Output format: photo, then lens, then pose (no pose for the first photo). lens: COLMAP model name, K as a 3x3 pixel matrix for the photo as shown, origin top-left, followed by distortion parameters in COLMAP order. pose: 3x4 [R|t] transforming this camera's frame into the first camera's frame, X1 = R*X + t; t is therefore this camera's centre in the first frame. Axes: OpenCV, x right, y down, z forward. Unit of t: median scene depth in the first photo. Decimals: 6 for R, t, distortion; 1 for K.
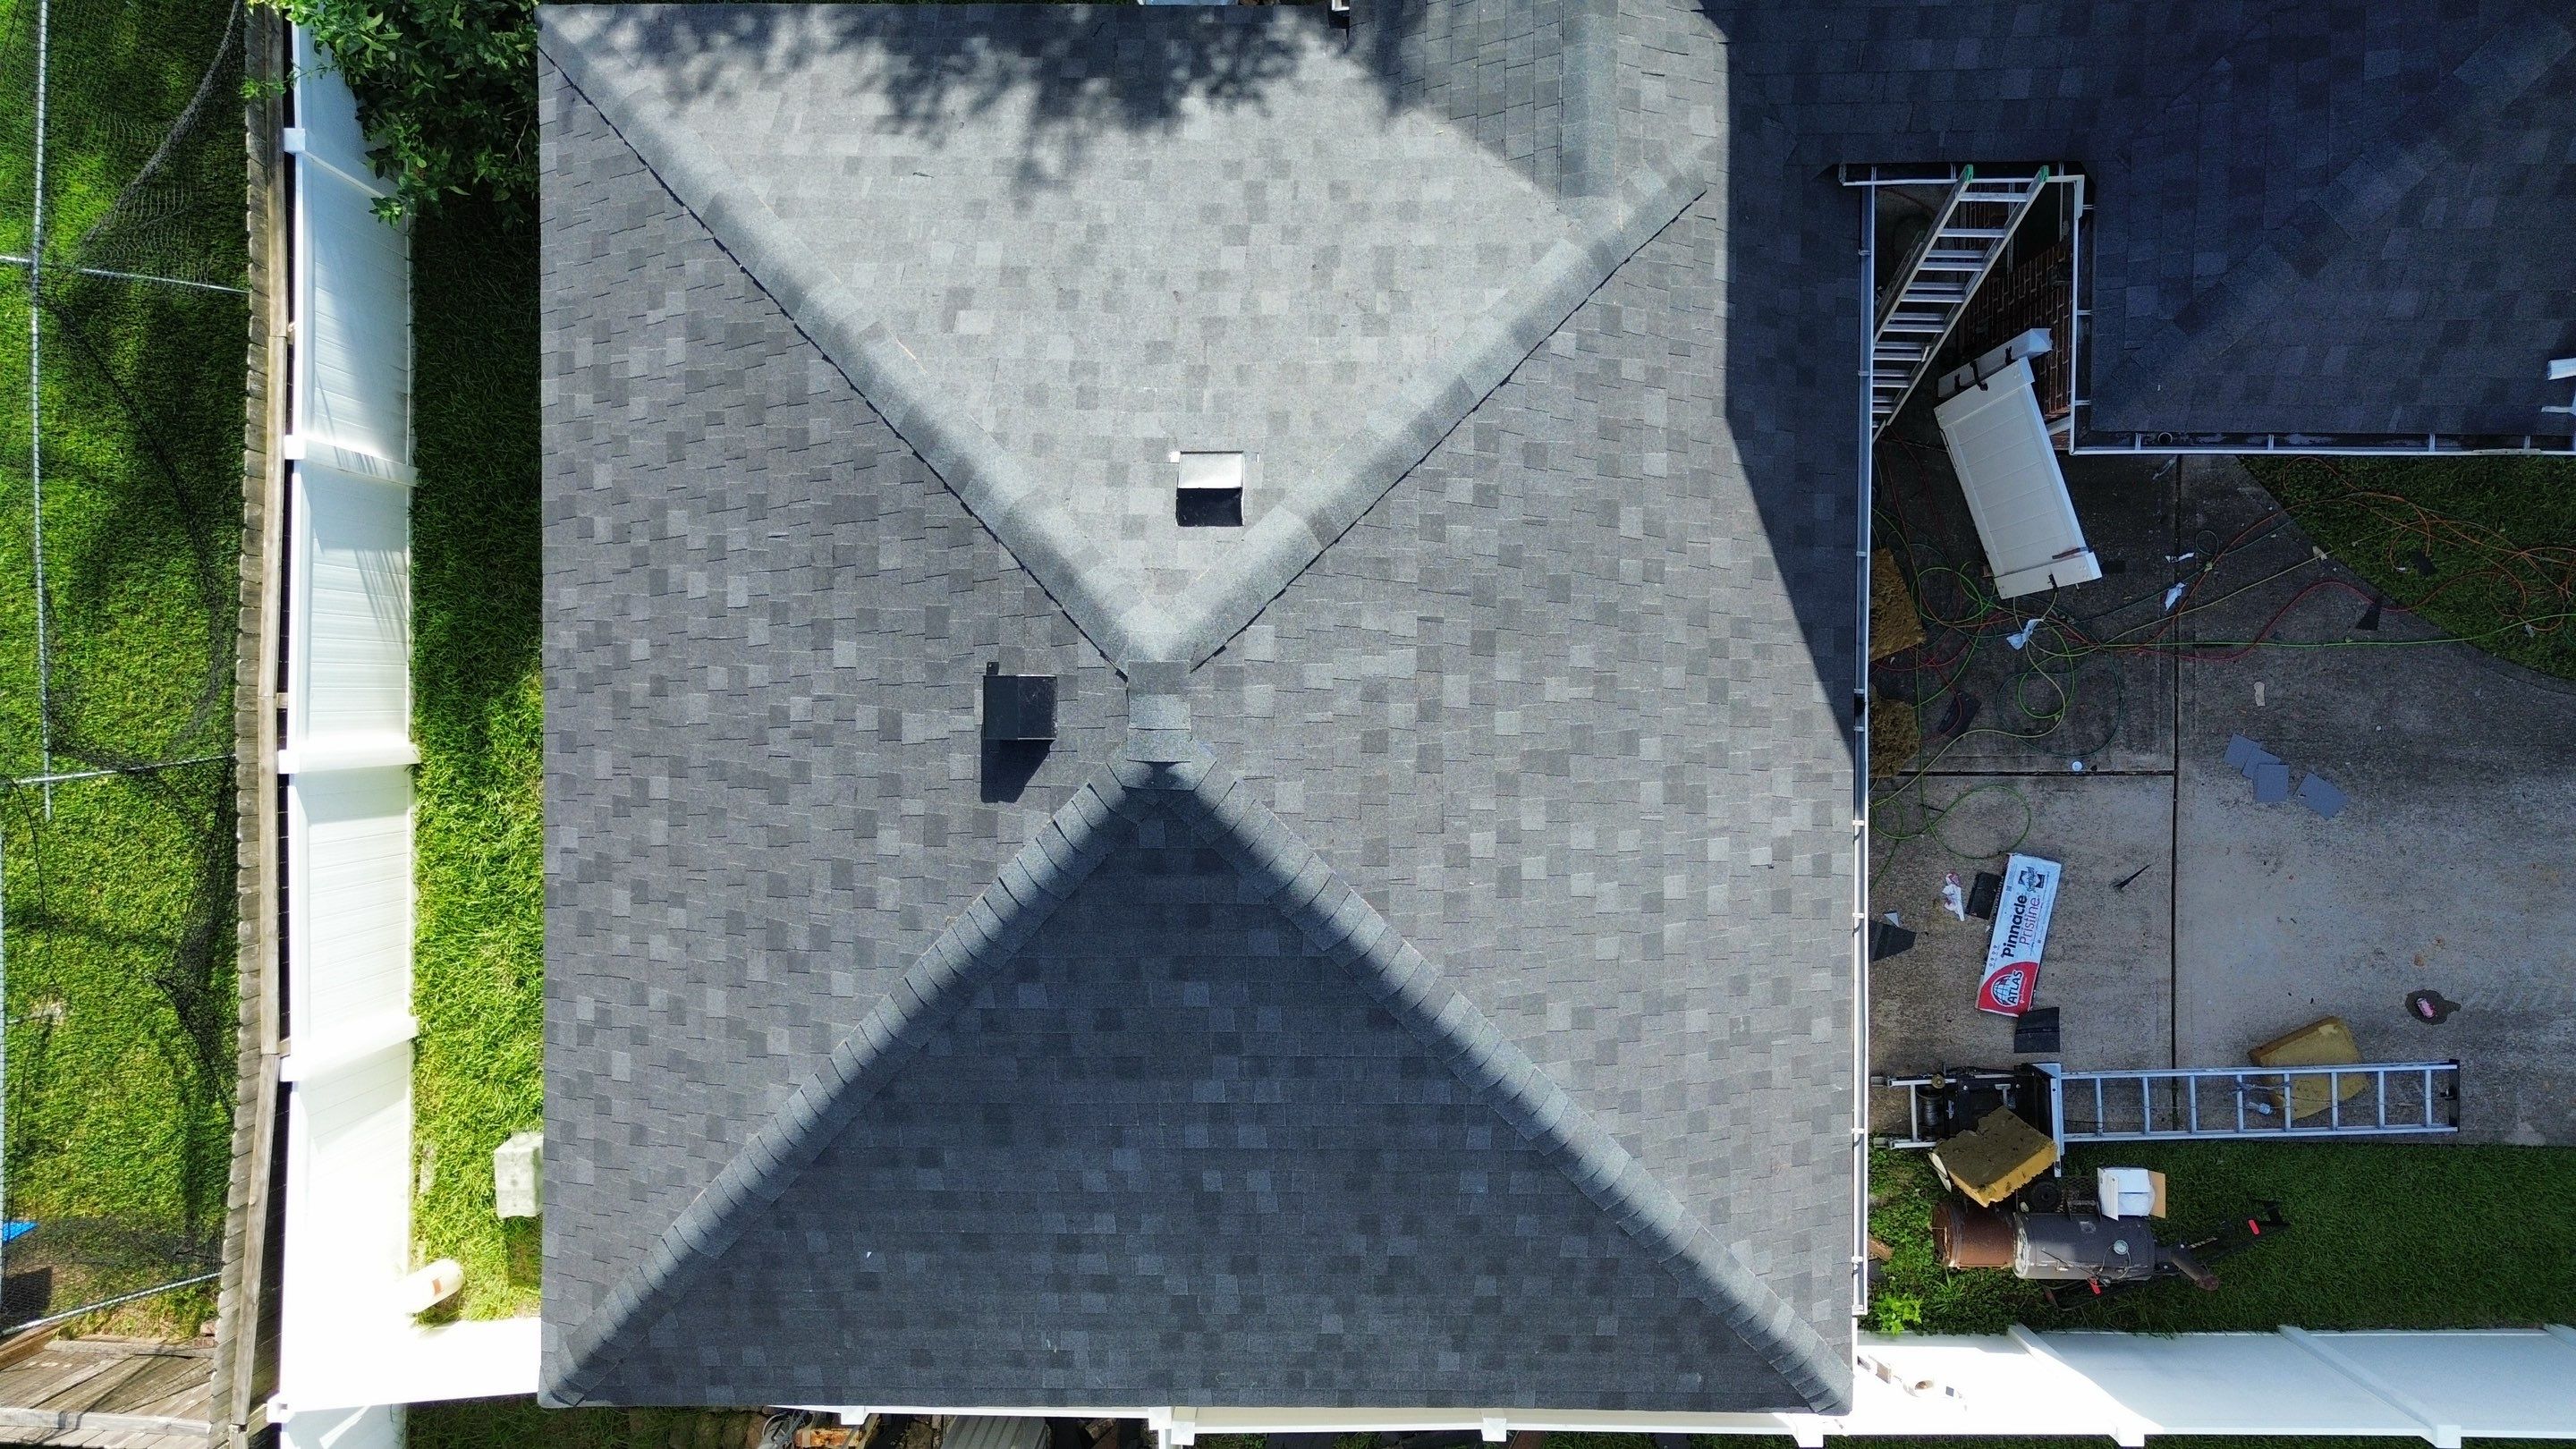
lens RADIAL K [[1818.9, 0, 1295.8], [0, 1818.9, 725.1], [0, 0, 1]] dist [0.084029, -0.087699]
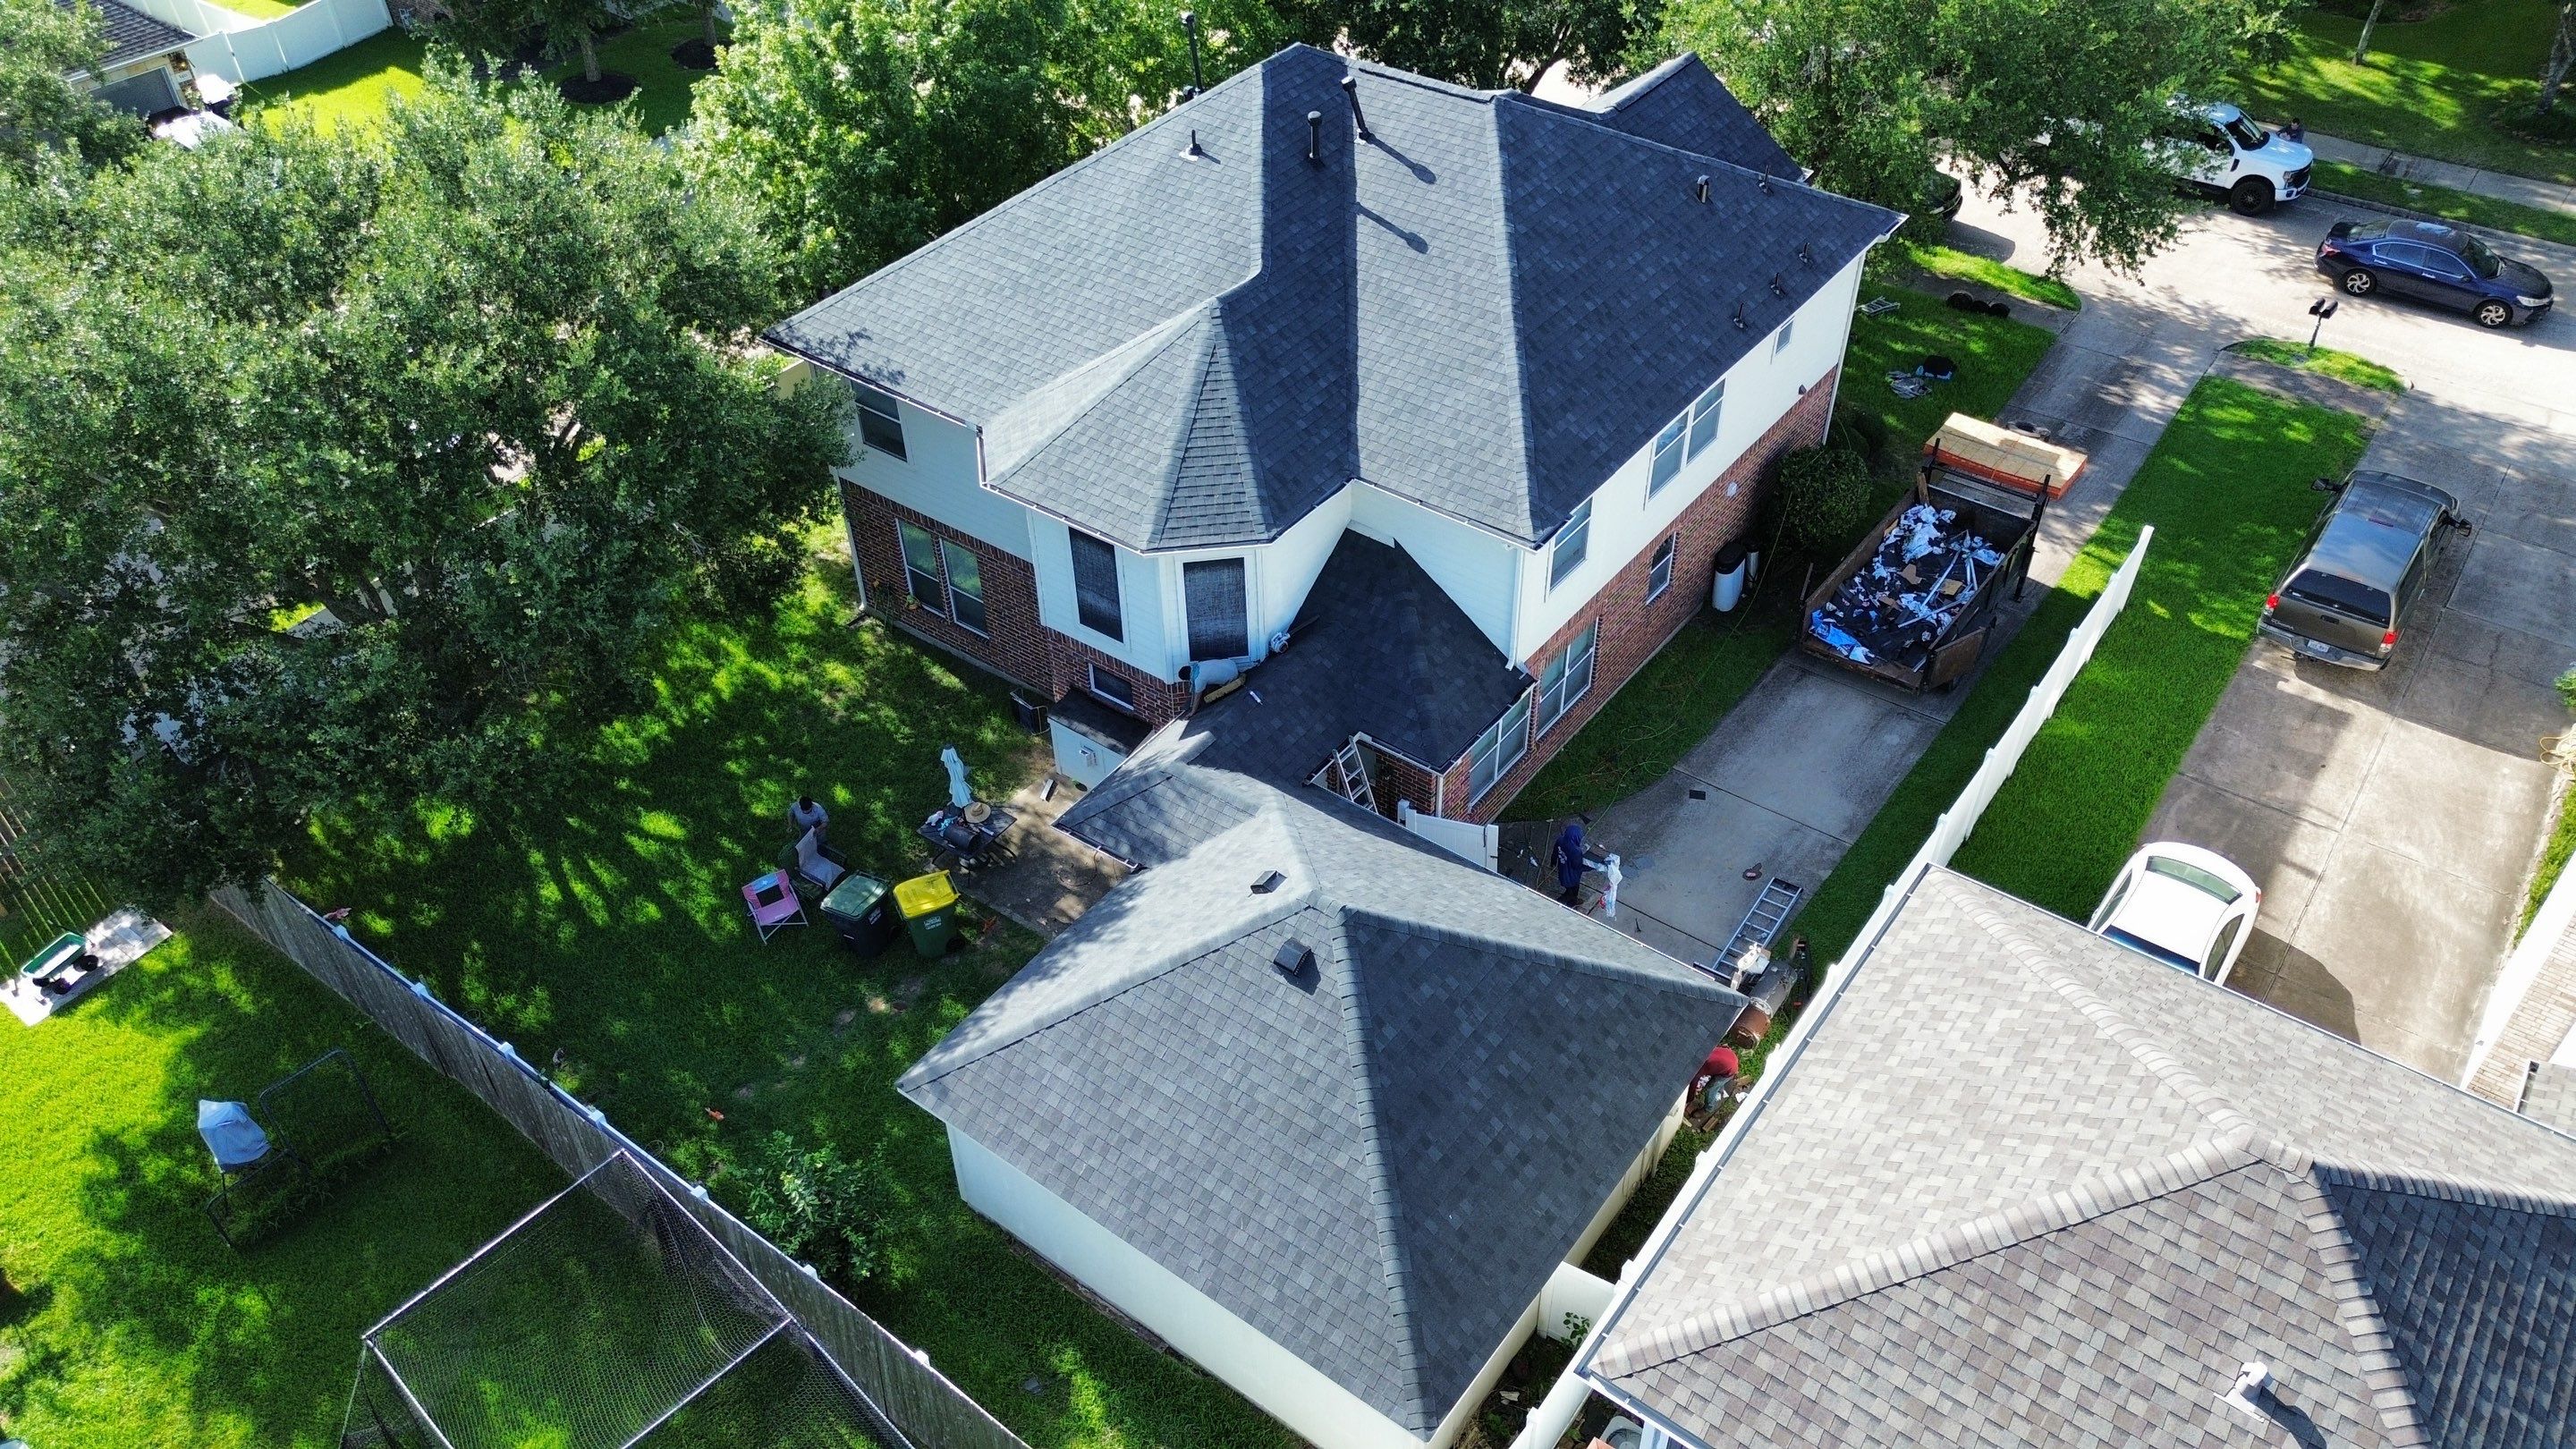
lens RADIAL K [[1818.9, 0, 1302.6], [0, 1818.9, 737.6], [0, 0, 1]] dist [0.084029, -0.087699]
pose [[0.594519, -0.520170, 0.613164, -1.119851], [0.803905, 0.368535, -0.466818, 0.781820], [0.016853, 0.770458, 0.637268, -0.626598]]
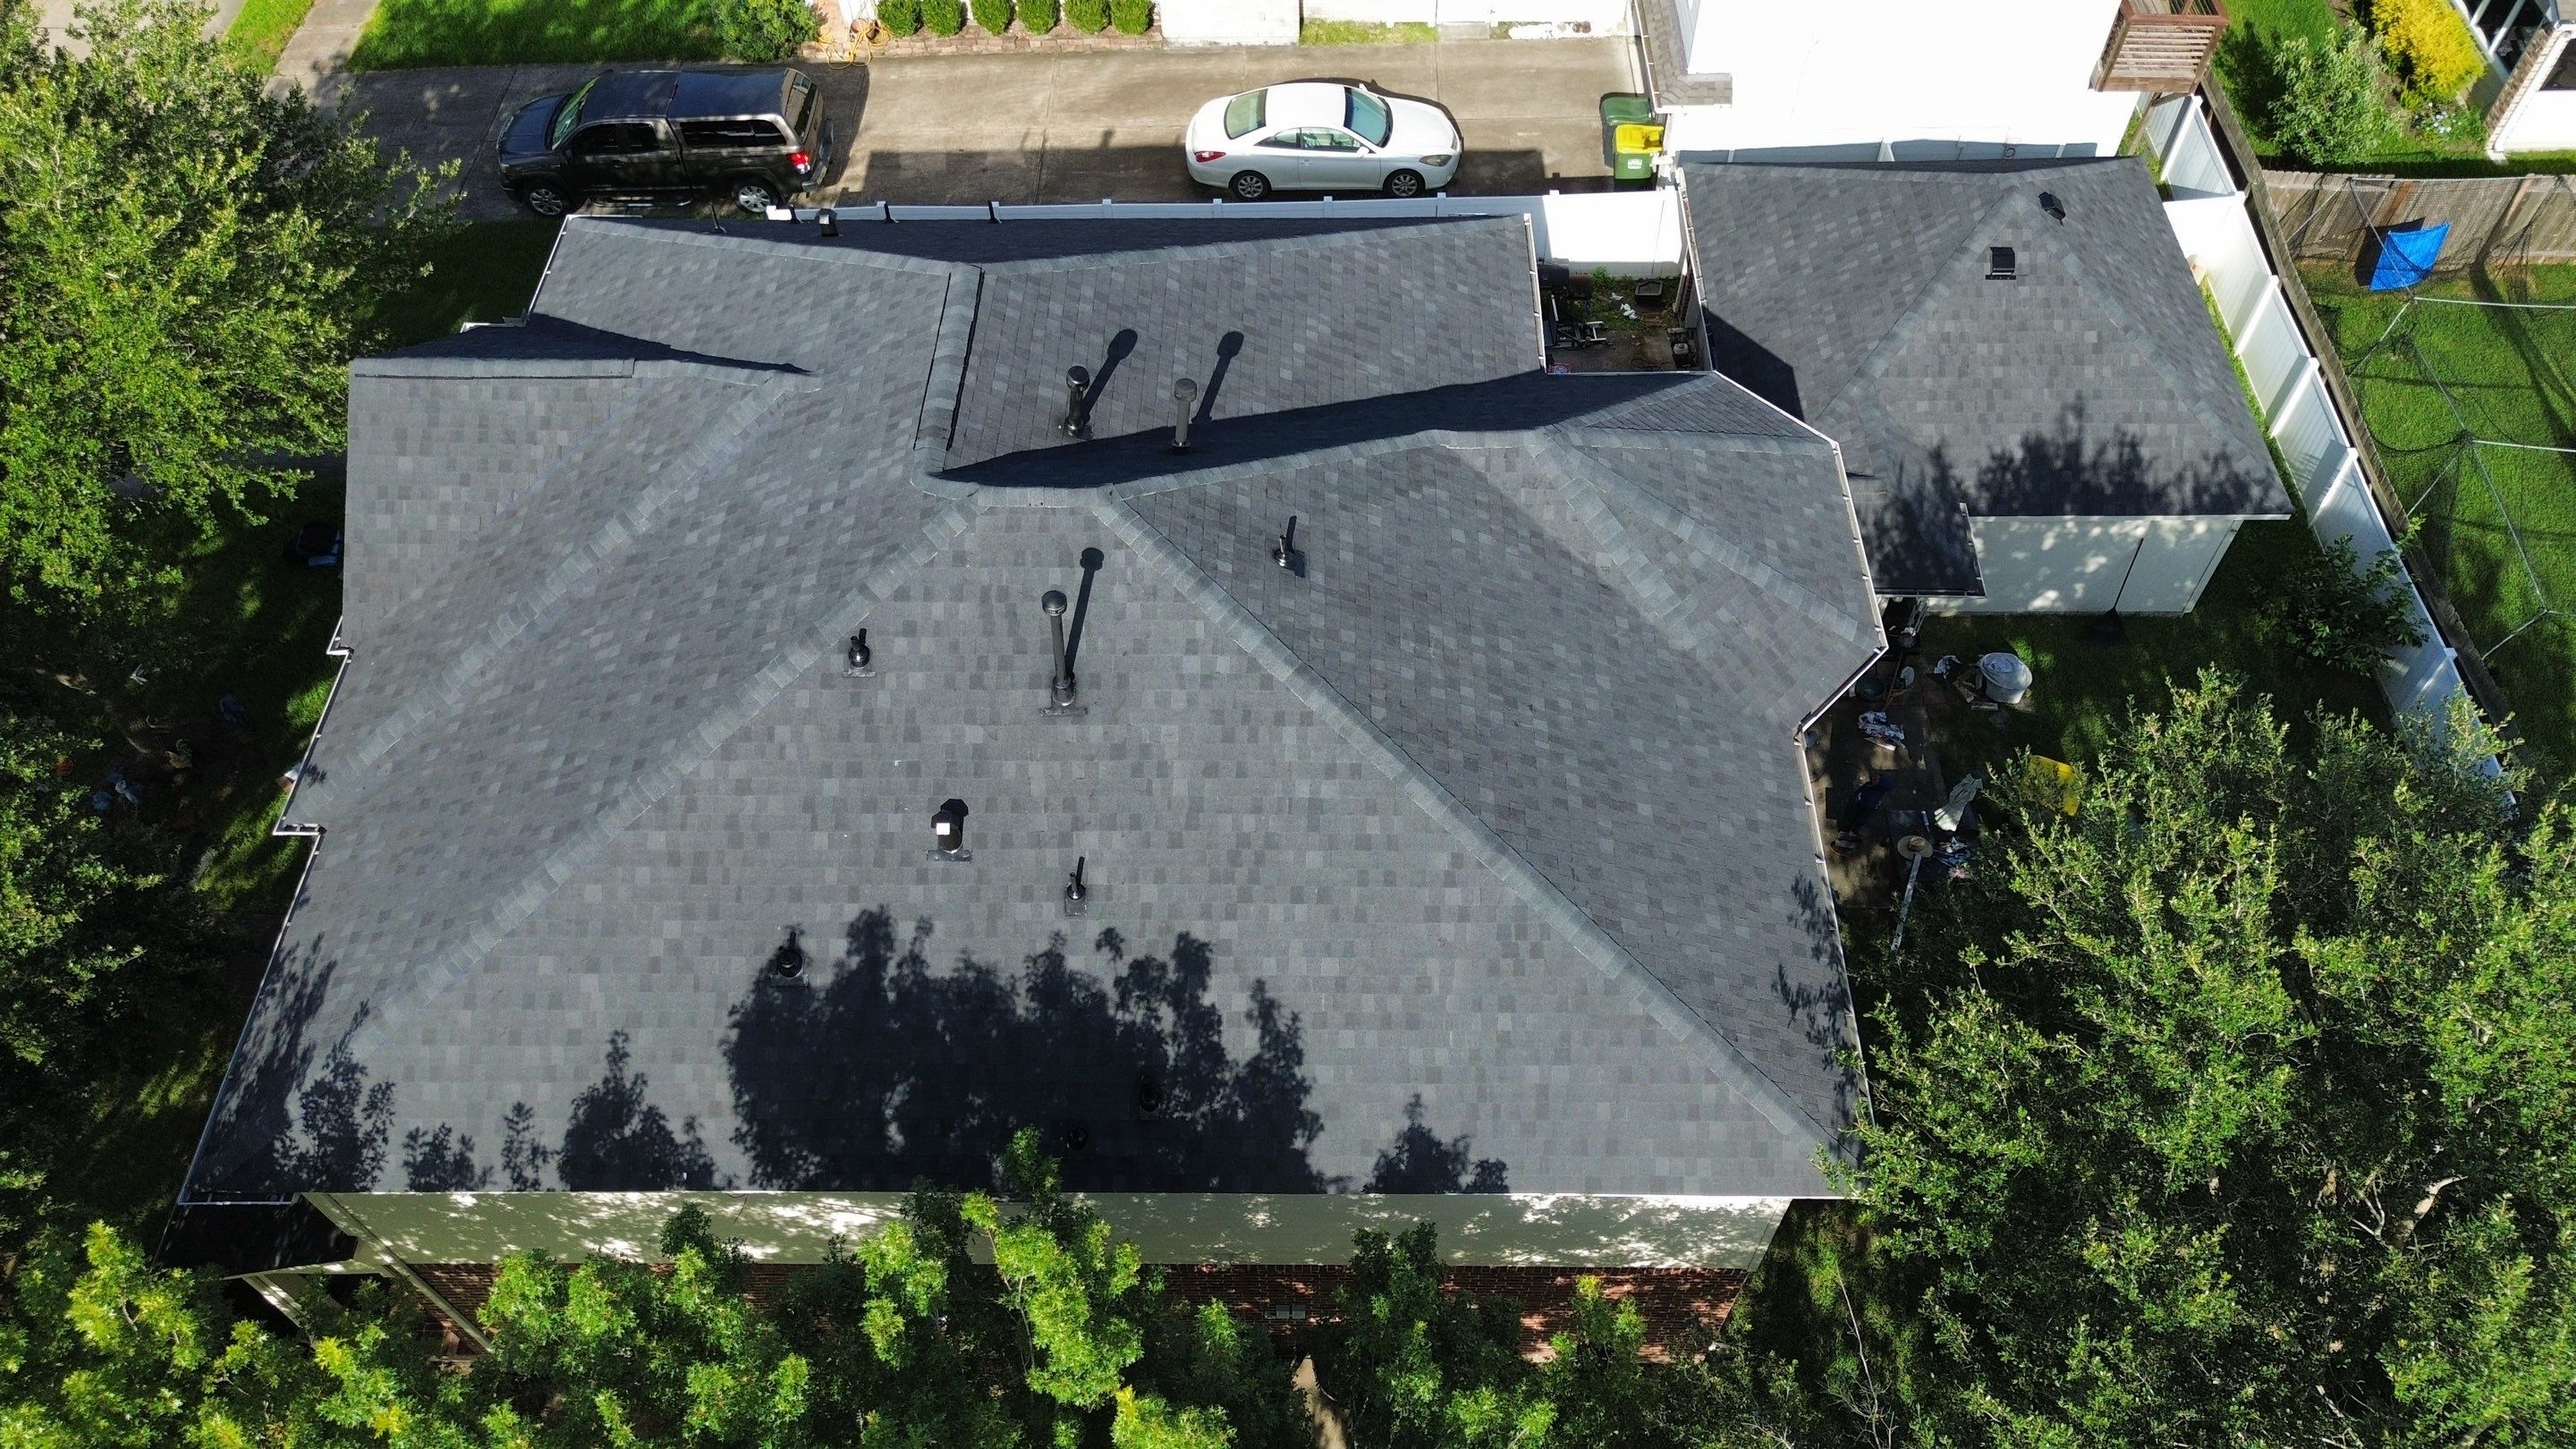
lens RADIAL K [[1818.9, 0, 1294.2], [0, 1818.9, 724.7], [0, 0, 1]] dist [0.084029, -0.087699]
pose [[-0.999533, 0.010315, 0.028752, 0.762063], [0.008567, -0.808819, 0.587996, -1.865734], [0.029320, 0.587968, 0.808353, -0.765288]]
